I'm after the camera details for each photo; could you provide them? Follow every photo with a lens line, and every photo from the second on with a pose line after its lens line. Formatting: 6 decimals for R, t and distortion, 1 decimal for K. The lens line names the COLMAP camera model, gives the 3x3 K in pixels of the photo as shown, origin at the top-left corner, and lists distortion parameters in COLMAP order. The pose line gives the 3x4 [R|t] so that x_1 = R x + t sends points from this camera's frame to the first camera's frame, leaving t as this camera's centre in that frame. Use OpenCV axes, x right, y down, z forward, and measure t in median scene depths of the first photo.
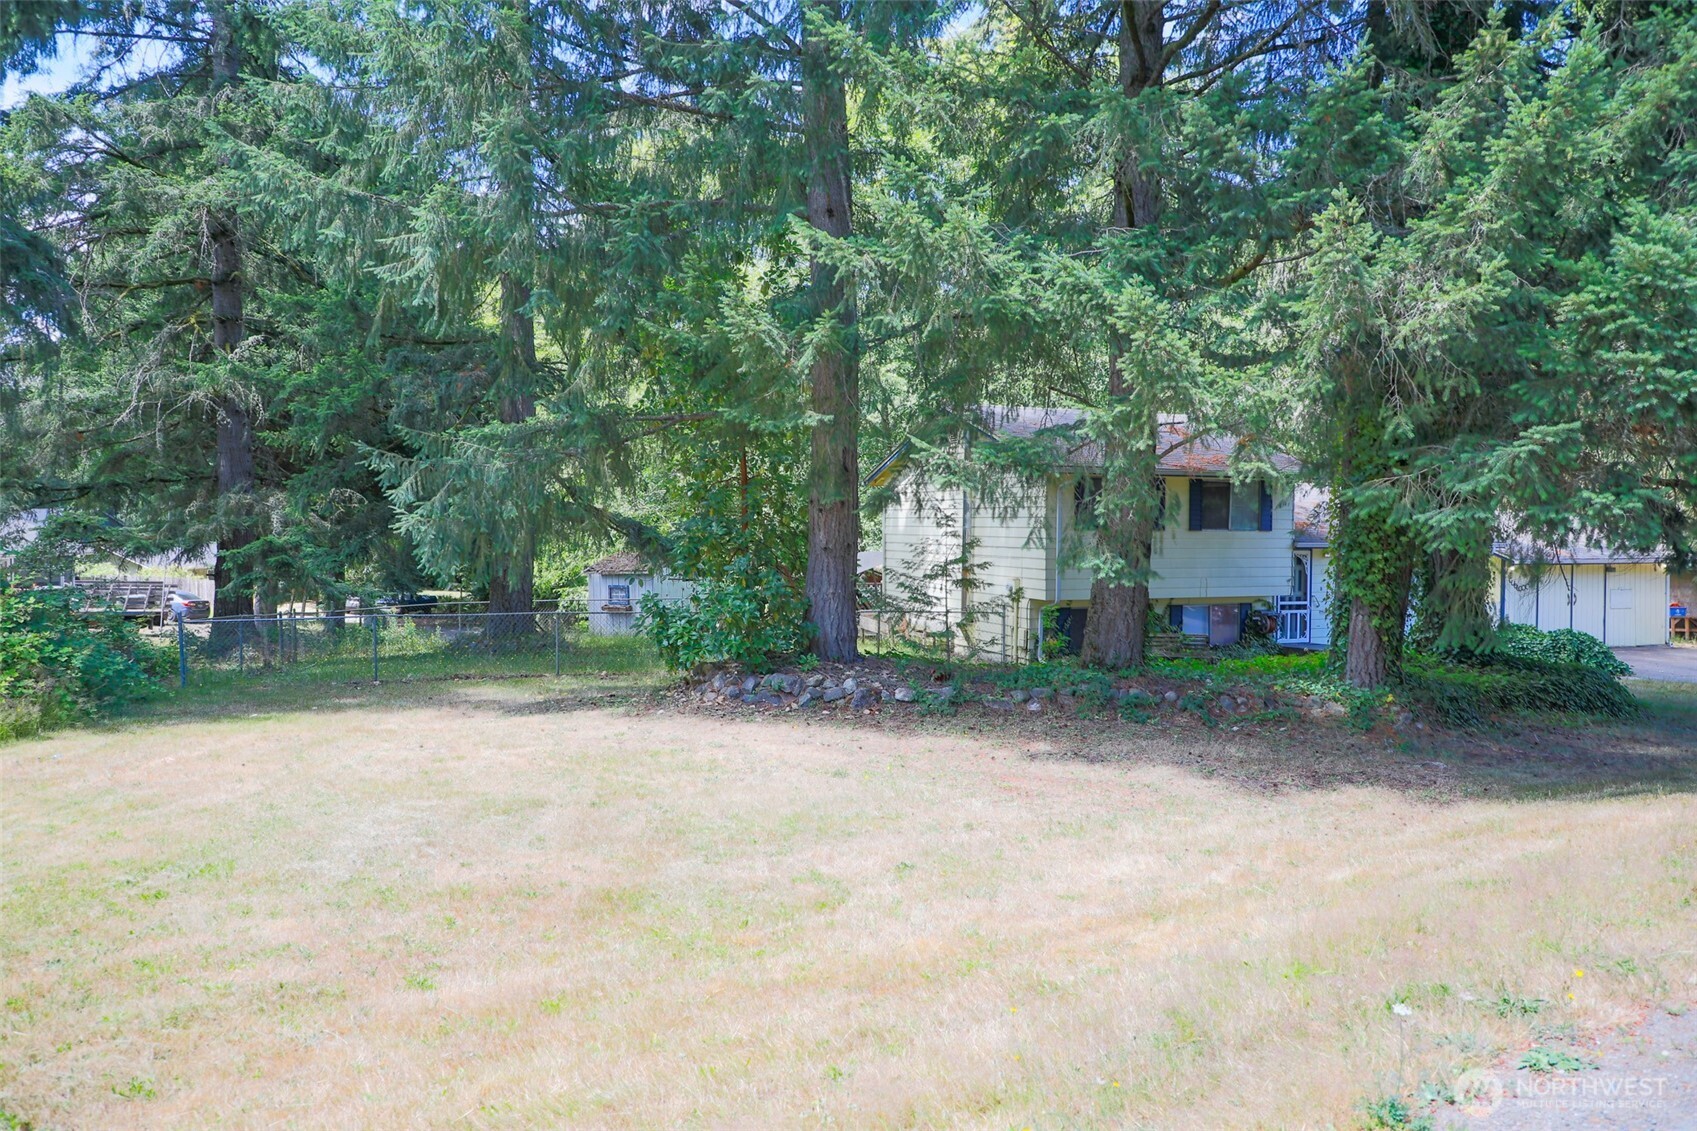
lens RADIAL K [[1230.0, 0, 845.6], [0, 1230.0, 562.7], [0, 0, 1]] dist [-0.068117, 0.032563]
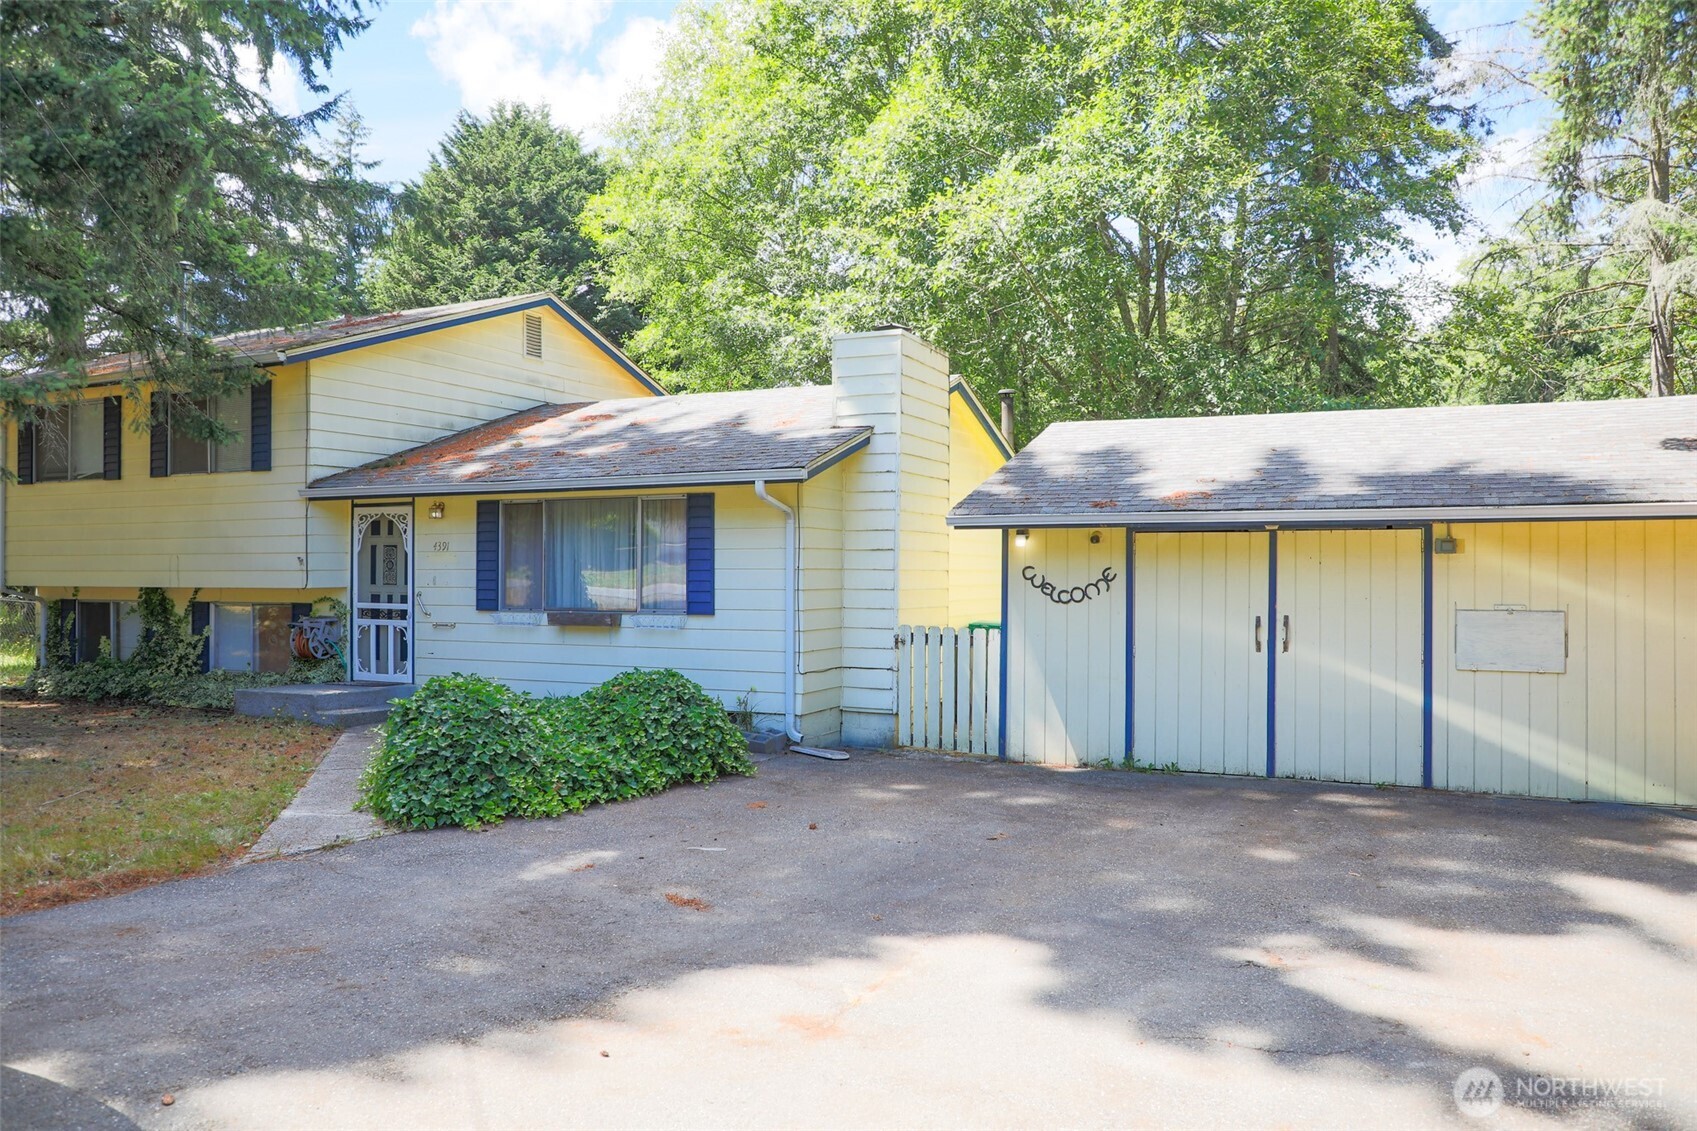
lens RADIAL K [[1230.0, 0, 839.8], [0, 1230.0, 566.9], [0, 0, 1]] dist [-0.068117, 0.032563]
pose [[0.694408, -0.001922, -0.719579, 0.882738], [-0.014046, 0.999770, -0.016224, 0.021920], [0.719445, 0.021373, 0.694221, 0.776119]]
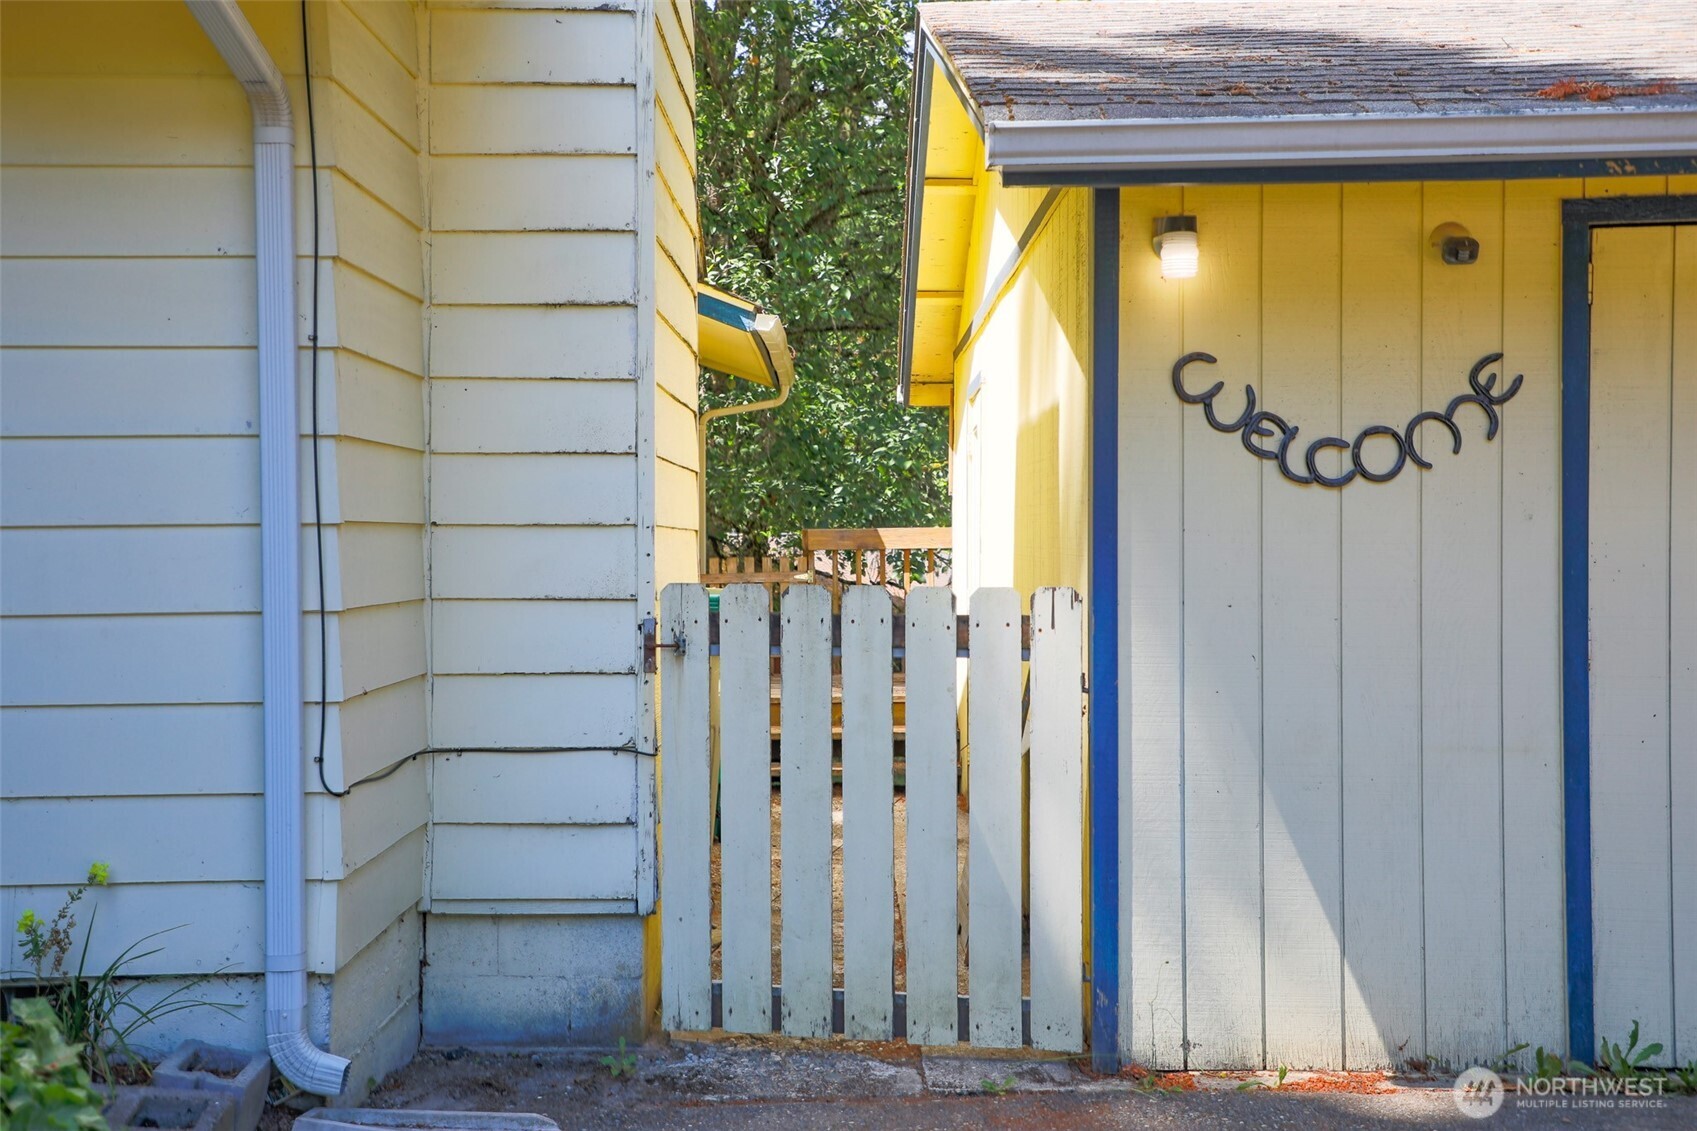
lens RADIAL K [[1977.2, 0, 848.5], [0, 1977.2, 565.5], [0, 0, 1]] dist [0.079548, 0.000000]
pose [[0.931711, -0.002089, -0.363196, 0.656726], [0.001749, 0.999998, -0.001265, 0.034338], [0.363197, 0.000543, 0.931712, 0.933286]]
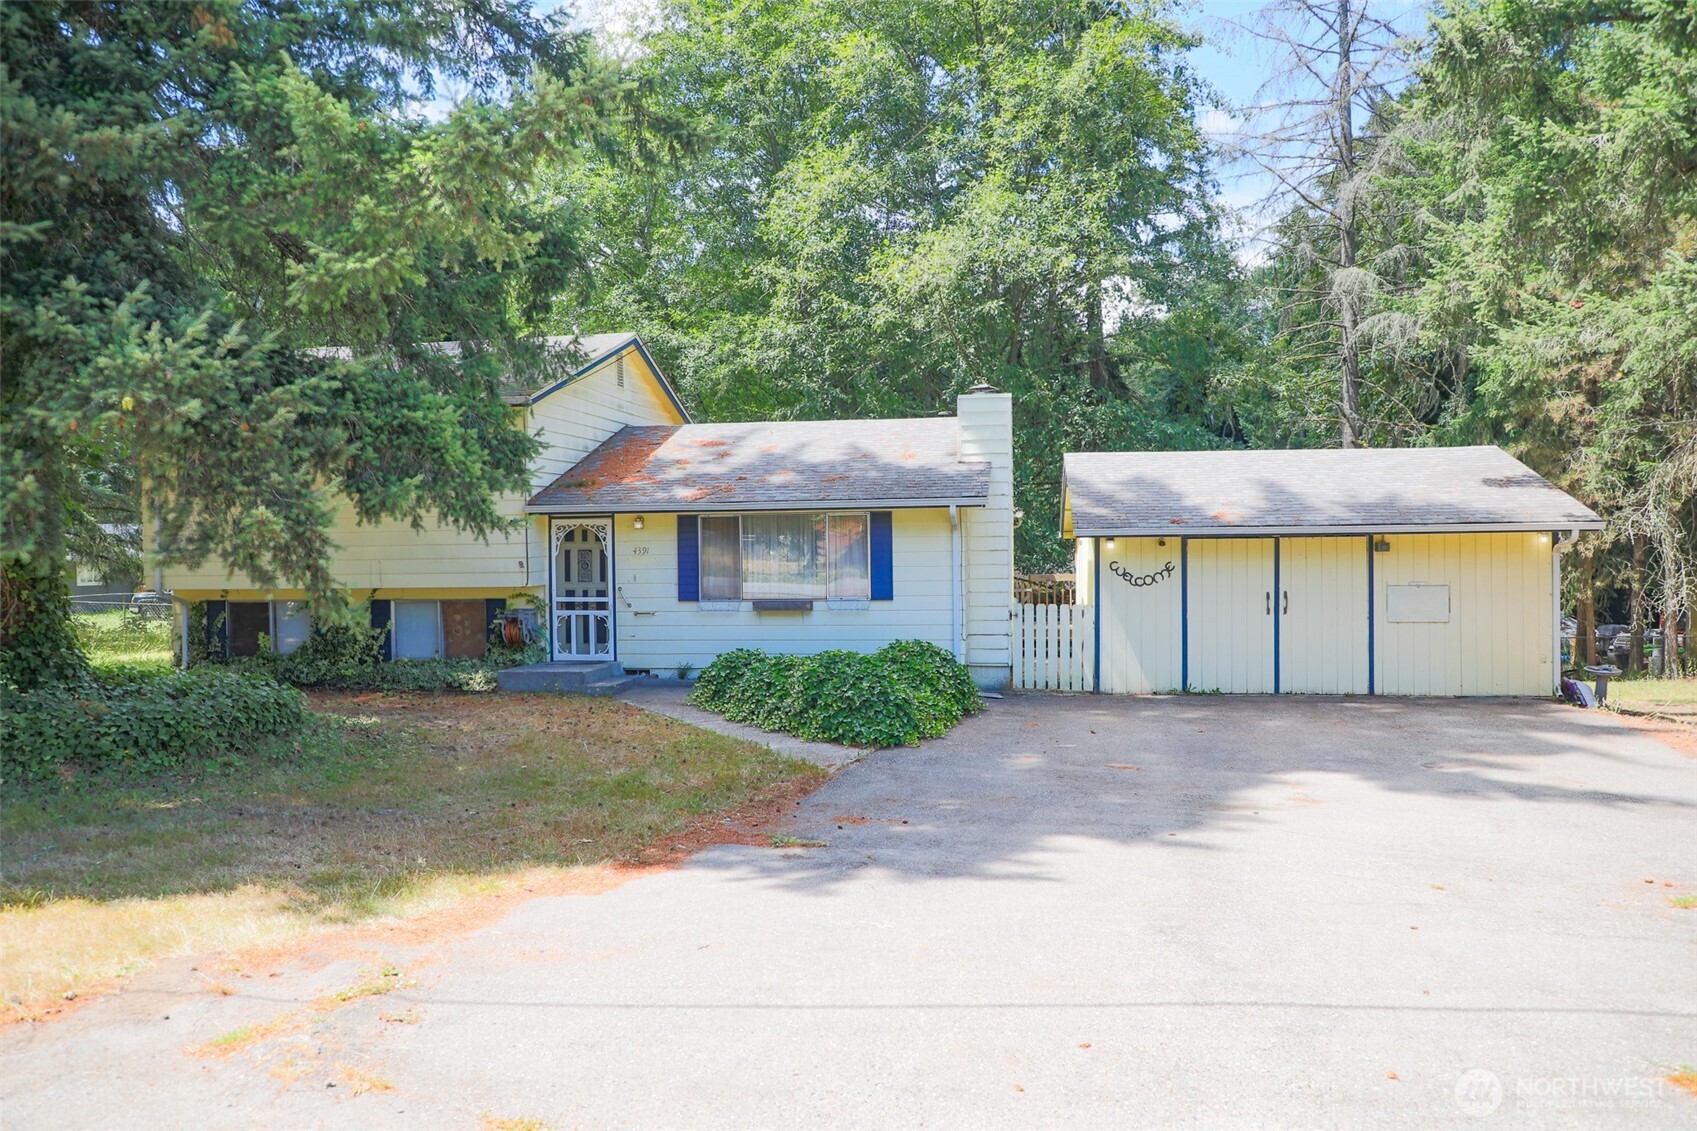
lens RADIAL K [[1230.0, 0, 843.7], [0, 1230.0, 565.9], [0, 0, 1]] dist [-0.068117, 0.032563]
pose [[0.868281, 0.000144, -0.496072, 0.812169], [0.003662, 0.999971, 0.006701, 0.011271], [0.496059, -0.007635, 0.868255, 0.501762]]
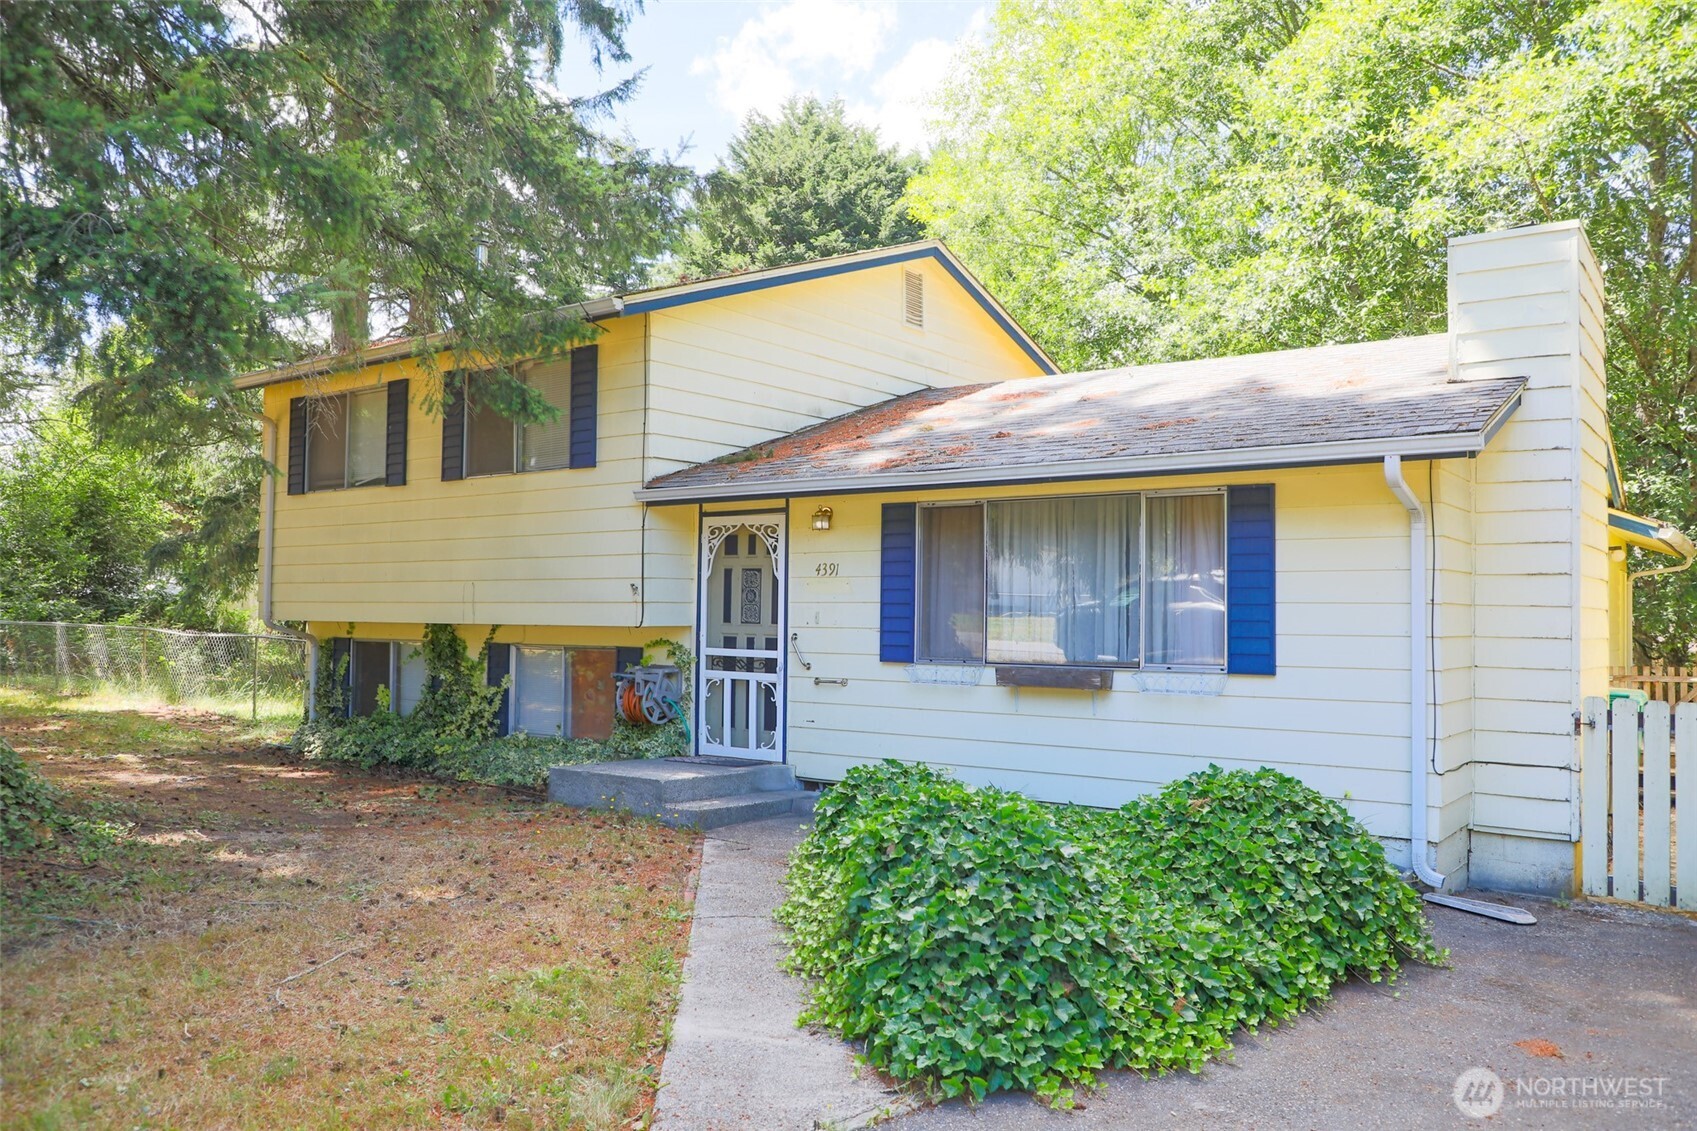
lens RADIAL K [[1299.5, 0, 835.0], [0, 1299.5, 566.3], [0, 0, 1]] dist [-0.064208, 0.049907]
pose [[0.528364, -0.026765, -0.848596, 0.725790], [-0.026643, 0.998488, -0.048081, 0.024804], [0.848600, 0.048013, 0.526852, 0.810519]]
